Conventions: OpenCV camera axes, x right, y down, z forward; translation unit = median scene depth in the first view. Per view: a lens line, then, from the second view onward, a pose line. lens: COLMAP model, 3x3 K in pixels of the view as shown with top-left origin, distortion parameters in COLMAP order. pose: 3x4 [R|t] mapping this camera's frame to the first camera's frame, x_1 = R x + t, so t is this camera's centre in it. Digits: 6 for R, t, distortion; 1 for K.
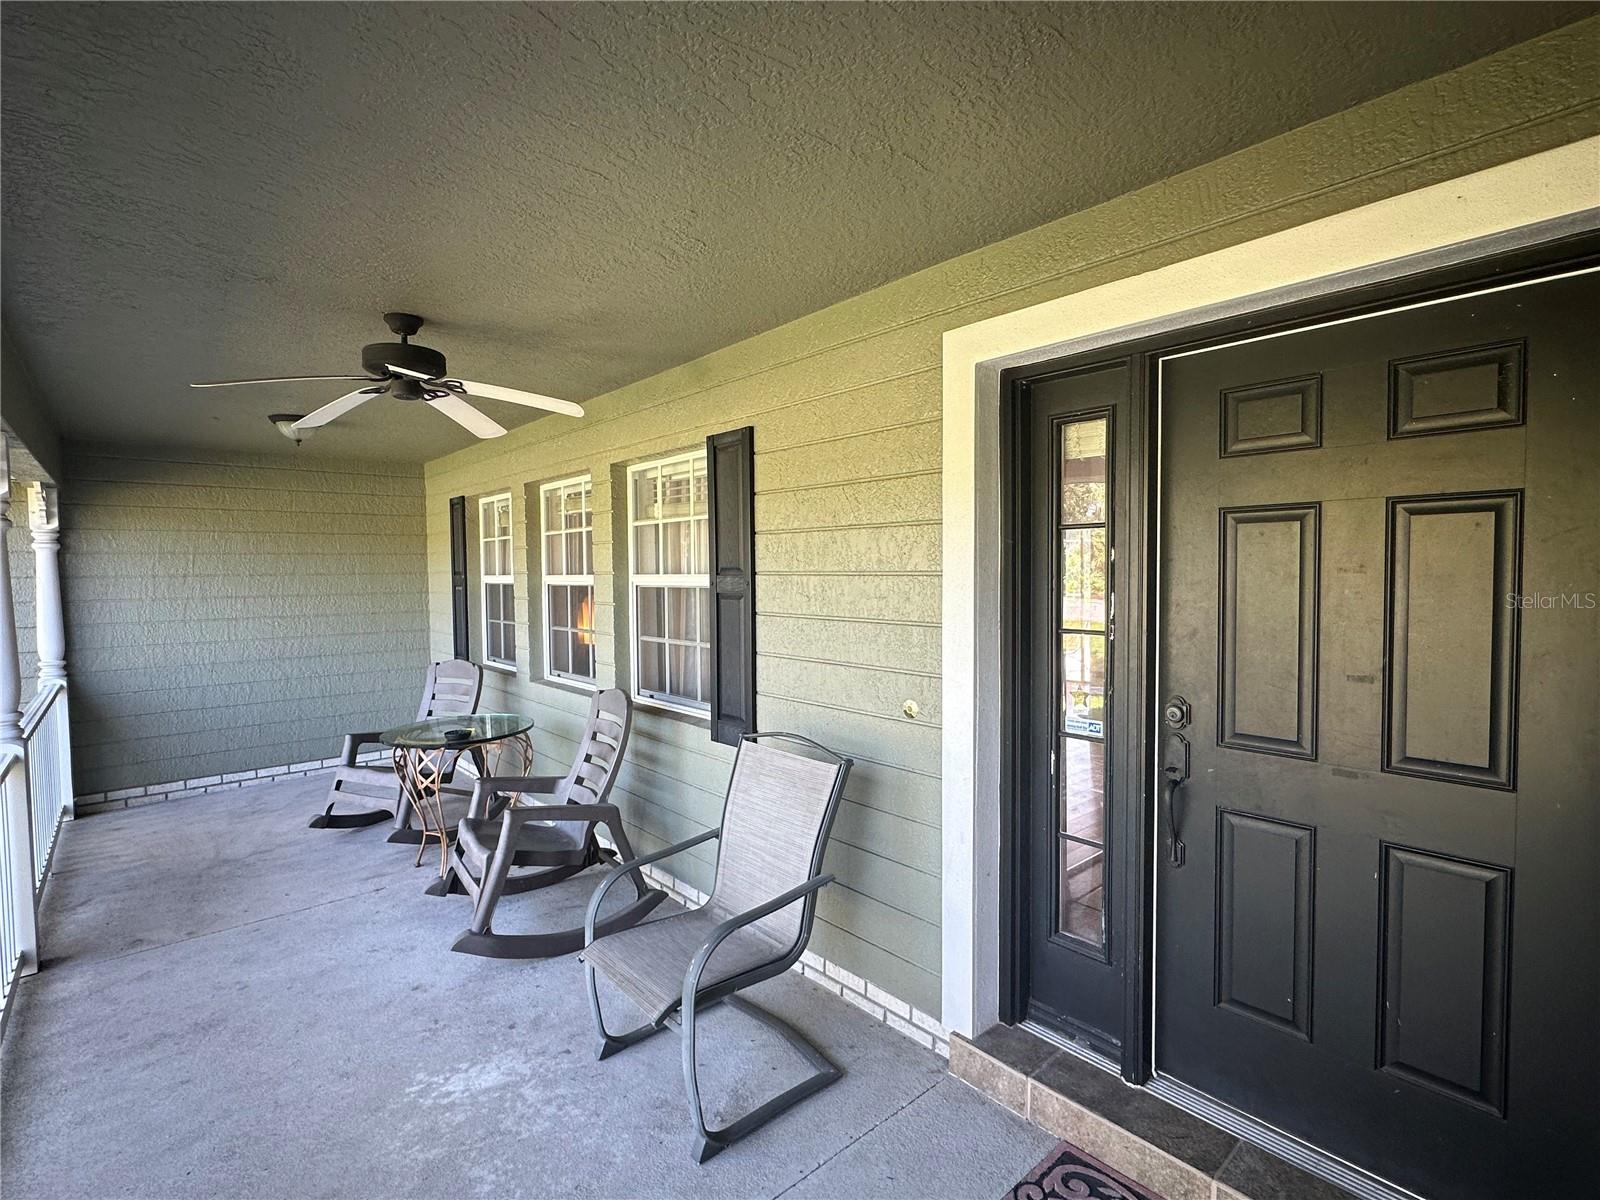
lens RADIAL K [[761.8, 0, 799.7], [0, 761.8, 599.0], [0, 0, 1]] dist [-0.005702, 0.001530]
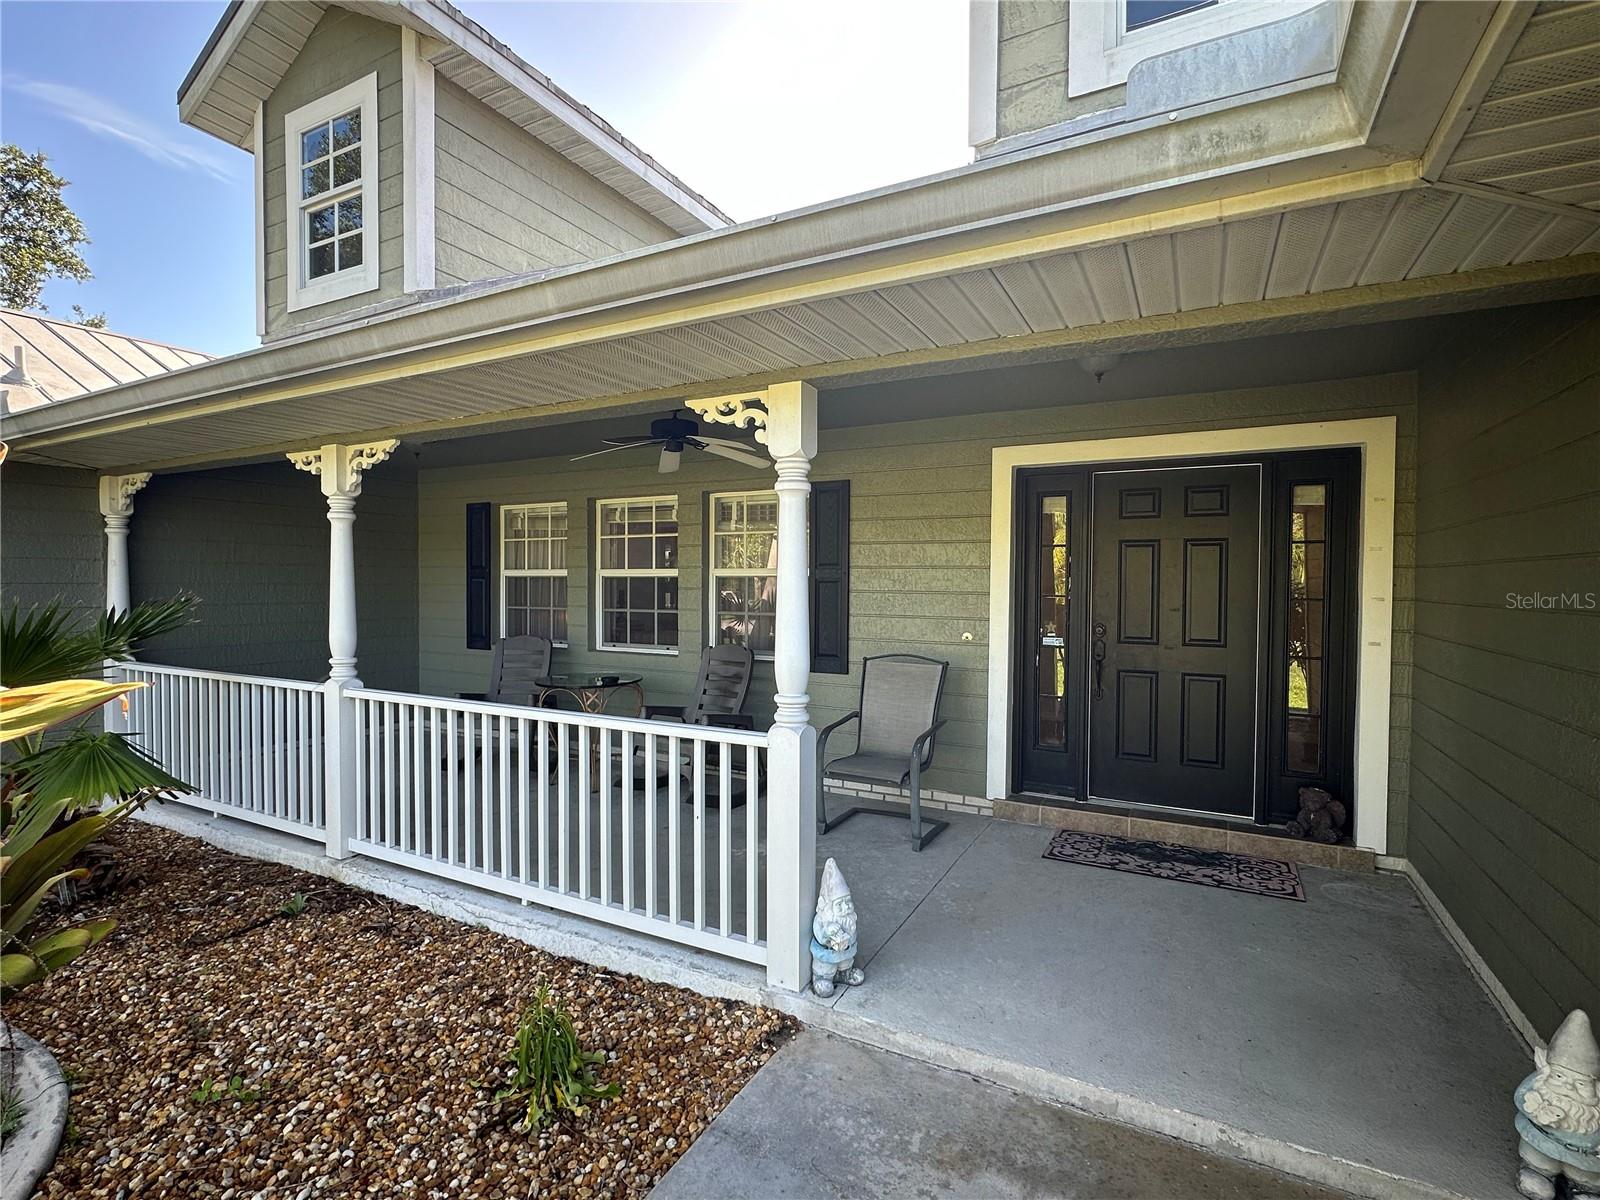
lens RADIAL K [[761.8, 0, 797.9], [0, 761.8, 601.3], [0, 0, 1]] dist [-0.005702, 0.001530]
pose [[0.930229, 0.007461, 0.366903, -0.949272], [-0.001676, 0.999869, -0.016081, 0.083378], [-0.366975, 0.014344, 0.930120, -0.626587]]
